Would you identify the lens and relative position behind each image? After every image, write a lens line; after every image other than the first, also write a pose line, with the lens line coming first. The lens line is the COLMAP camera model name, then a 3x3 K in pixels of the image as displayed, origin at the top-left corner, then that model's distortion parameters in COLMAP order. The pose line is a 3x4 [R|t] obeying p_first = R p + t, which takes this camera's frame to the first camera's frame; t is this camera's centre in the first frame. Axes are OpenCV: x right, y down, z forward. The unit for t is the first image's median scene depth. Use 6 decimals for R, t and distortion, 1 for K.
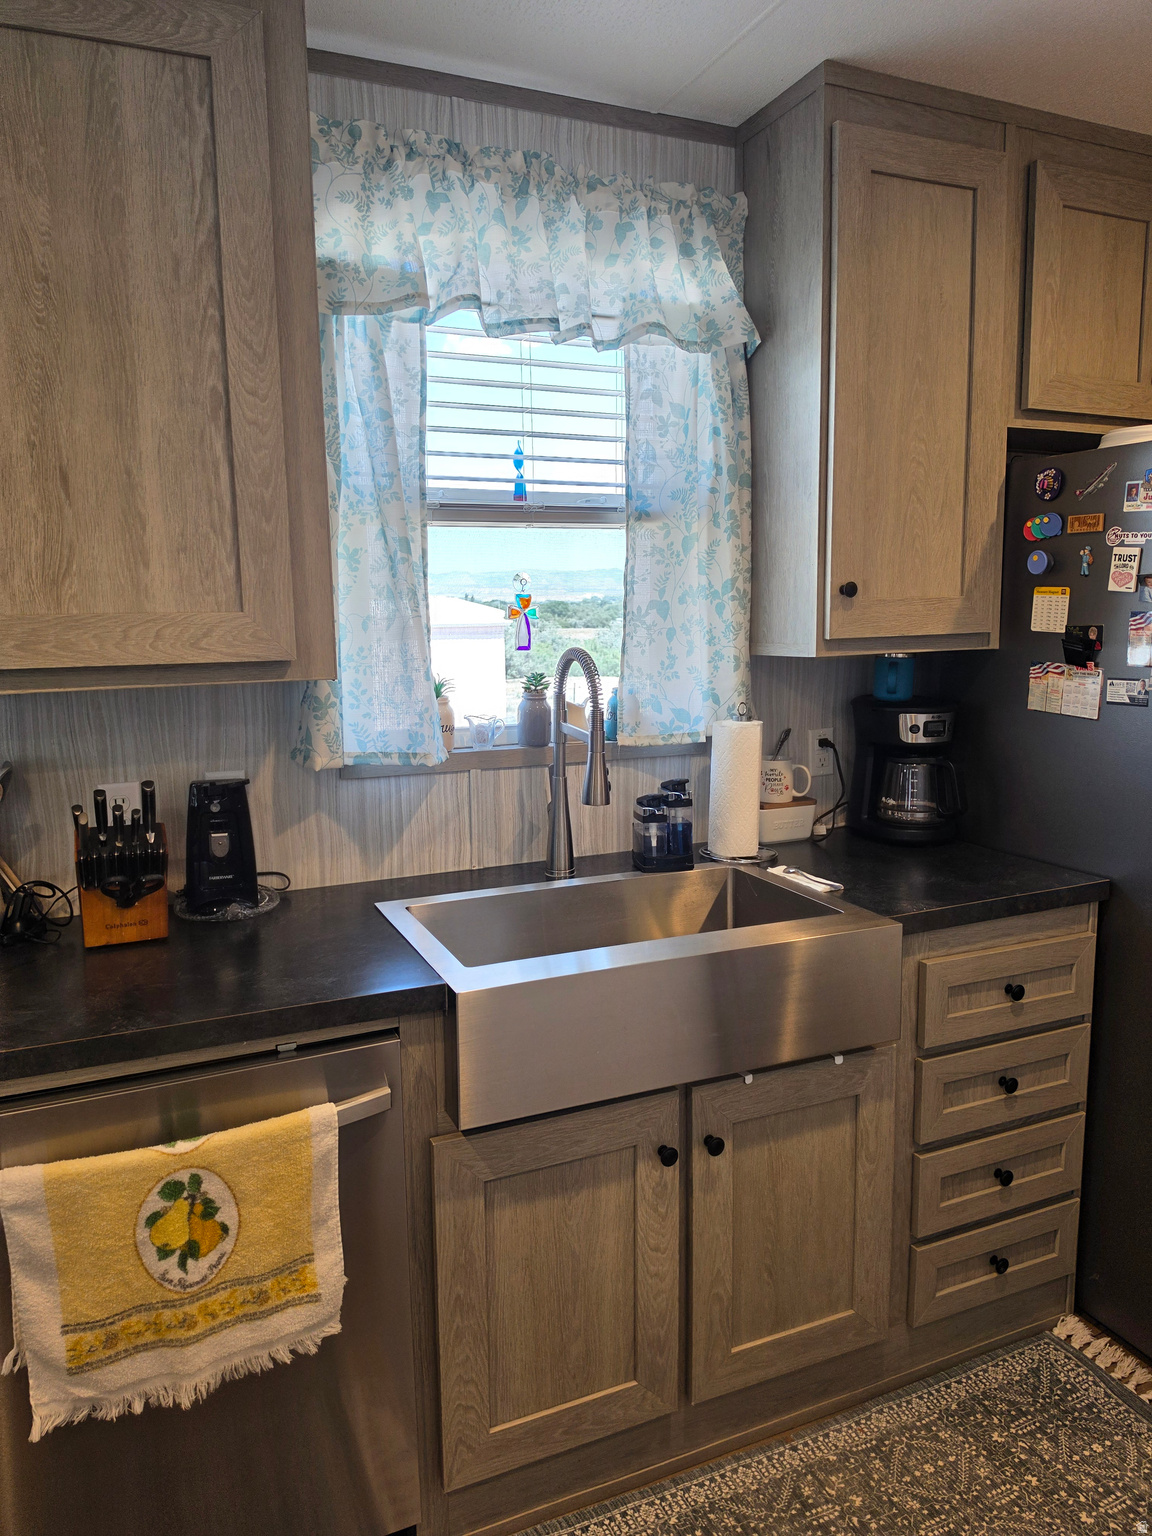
lens RADIAL K [[1073.5, 0, 573.7], [0, 1073.5, 767.2], [0, 0, 1]] dist [0.050651, -0.061589]
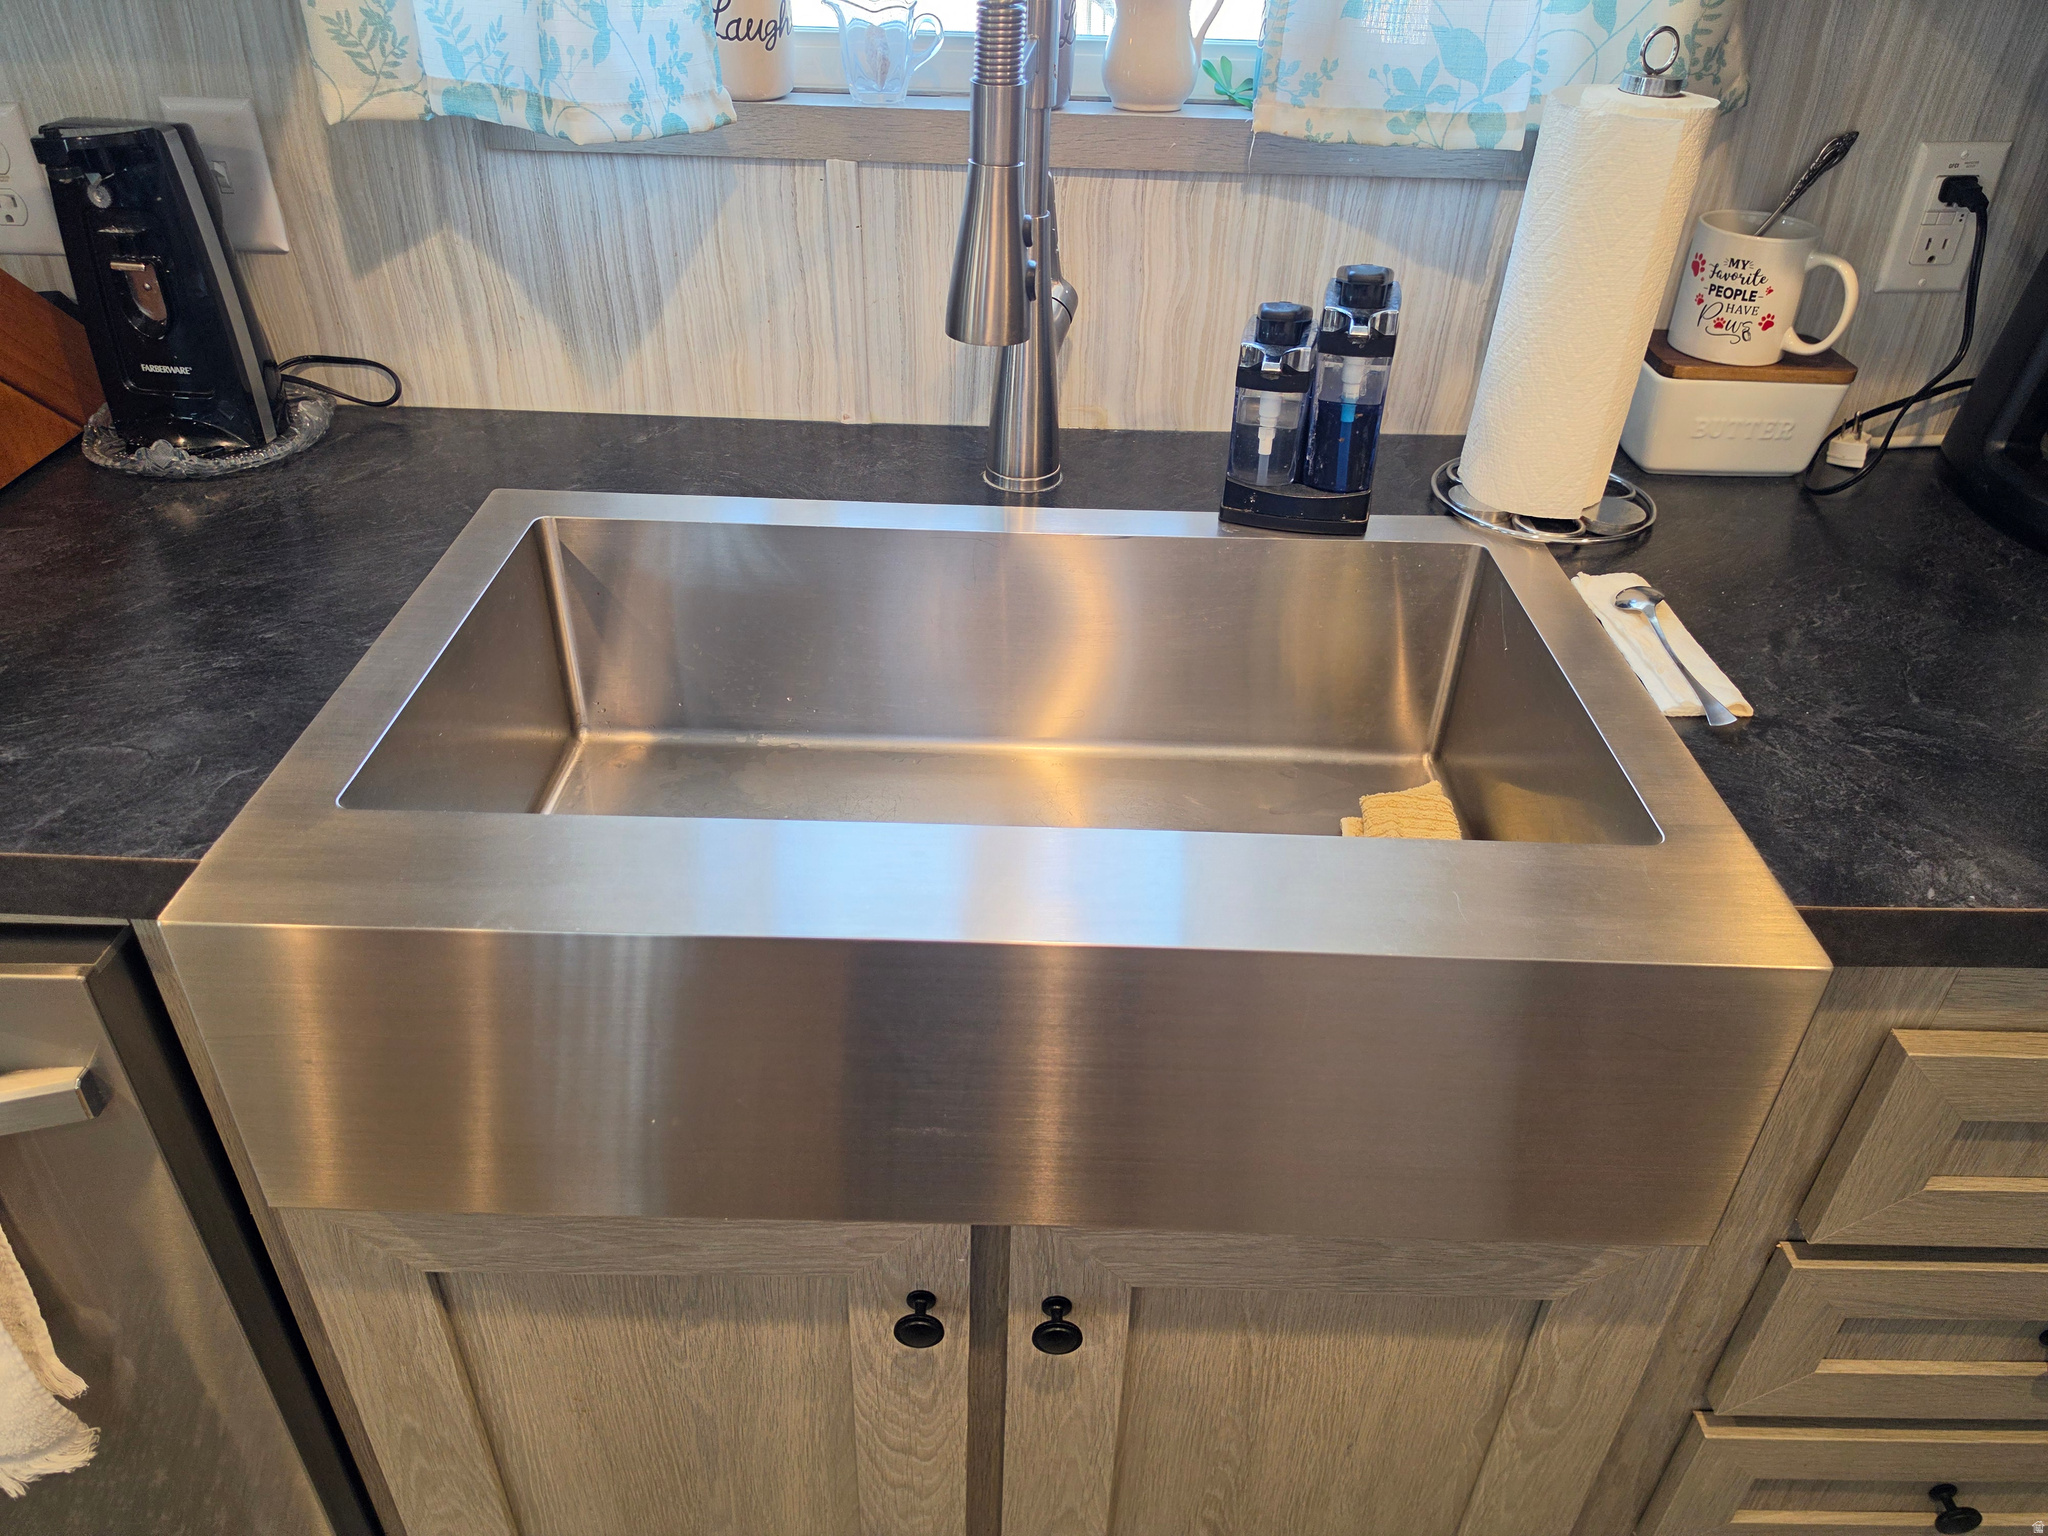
lens RADIAL K [[1431.3, 0, 1016.4], [0, 1431.3, 789.4], [0, 0, 1]] dist [0.050651, -0.061589]
pose [[0.910386, 0.264588, -0.318103, 0.184075], [-0.096152, 0.883053, 0.459317, -0.041397], [0.402432, -0.387570, 0.829360, 0.520863]]
